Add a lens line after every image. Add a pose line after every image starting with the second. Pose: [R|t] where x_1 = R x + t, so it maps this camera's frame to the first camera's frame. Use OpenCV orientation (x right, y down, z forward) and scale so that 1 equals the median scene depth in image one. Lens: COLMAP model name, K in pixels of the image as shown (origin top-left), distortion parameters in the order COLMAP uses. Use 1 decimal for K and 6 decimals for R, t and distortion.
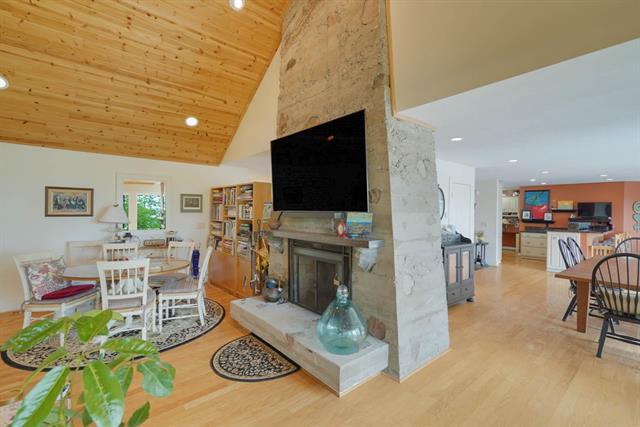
lens RADIAL K [[290.3, 0, 318.2], [0, 290.3, 212.0], [0, 0, 1]] dist [0.011360, 0.000411]
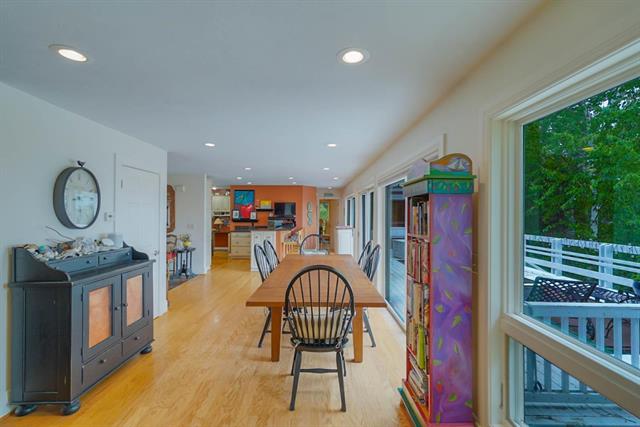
lens RADIAL K [[290.3, 0, 318.2], [0, 290.3, 212.0], [0, 0, 1]] dist [0.011360, 0.000411]
pose [[0.644387, -0.008256, 0.764655, 0.171116], [0.007882, 0.999960, 0.004155, 0.000310], [-0.764659, 0.003350, 0.644426, 0.185115]]
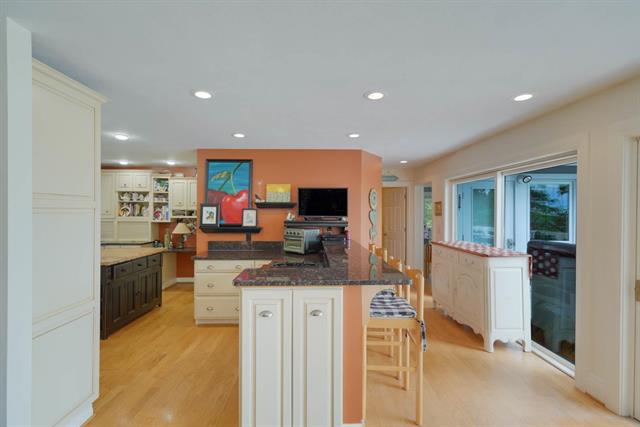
lens RADIAL K [[293.4, 0, 320.0], [0, 293.4, 213.5], [0, 0, 1]] dist [0.001027, 0.000095]
pose [[0.636235, -0.015704, 0.771335, 0.600895], [0.009482, 0.999876, 0.012536, 0.004669], [-0.771437, -0.000662, 0.636305, 0.745427]]
